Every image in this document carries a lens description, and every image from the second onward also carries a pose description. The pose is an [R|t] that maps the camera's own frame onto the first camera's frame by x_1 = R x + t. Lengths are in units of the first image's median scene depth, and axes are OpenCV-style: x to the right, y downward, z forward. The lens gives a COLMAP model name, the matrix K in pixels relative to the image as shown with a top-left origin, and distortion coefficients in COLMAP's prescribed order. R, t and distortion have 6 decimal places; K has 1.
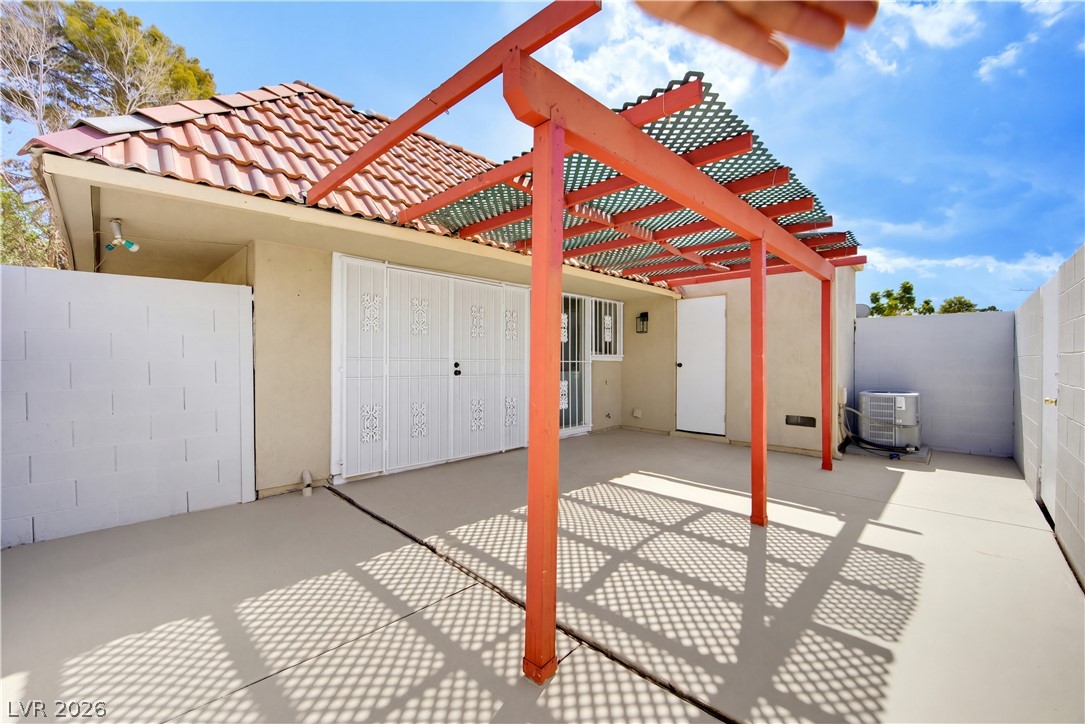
lens RADIAL K [[441.1, 0, 544.6], [0, 441.1, 361.4], [0, 0, 1]] dist [-0.019959, -0.001325]
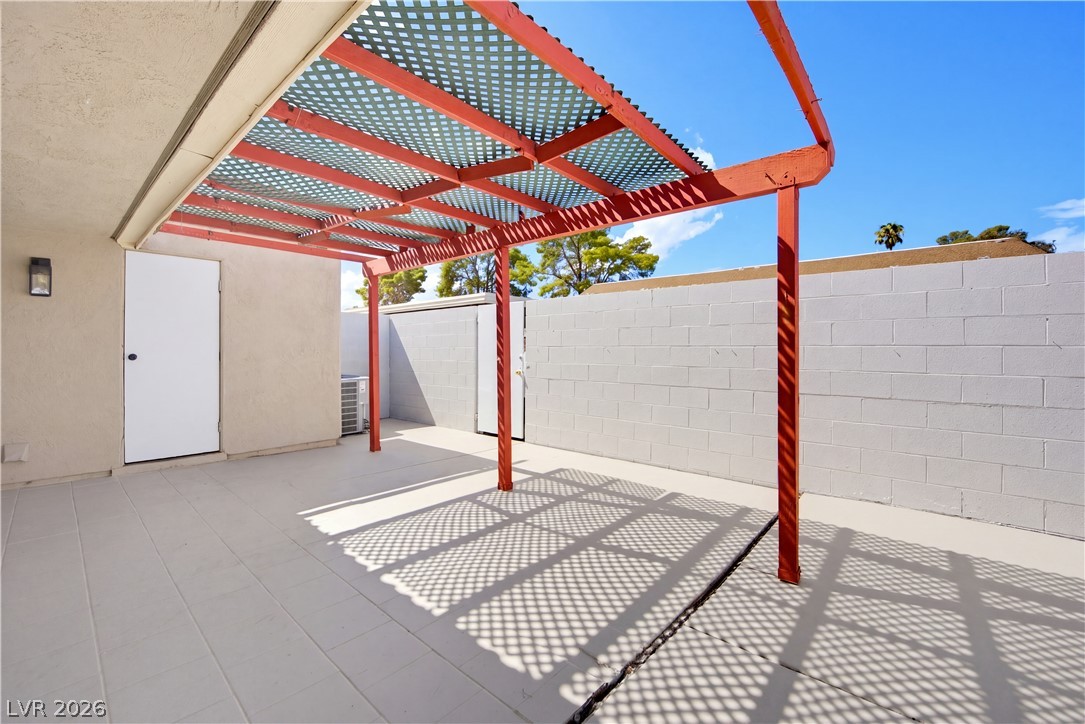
lens RADIAL K [[441.1, 0, 545.6], [0, 441.1, 357.6], [0, 0, 1]] dist [-0.019959, -0.001325]
pose [[-0.063769, -0.012967, 0.997880, -0.780228], [-0.001891, 0.999915, 0.012873, 0.000362], [-0.997963, -0.001066, -0.063788, 1.091209]]
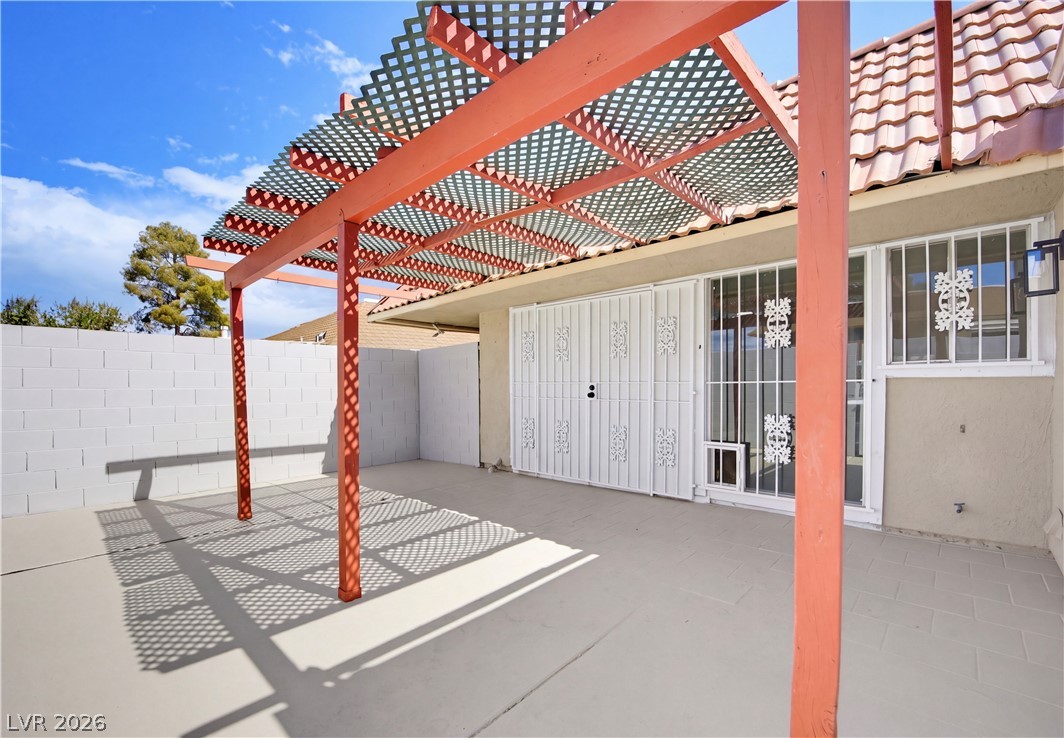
lens RADIAL K [[459.5, 0, 506.5], [0, 459.5, 389.4], [0, 0, 1]] dist [-0.022903, -0.000395]
pose [[-0.012321, 0.008241, -0.999890, 1.437670], [0.012073, 0.999894, 0.008092, 0.004150], [0.999851, -0.011972, -0.012420, 1.446386]]
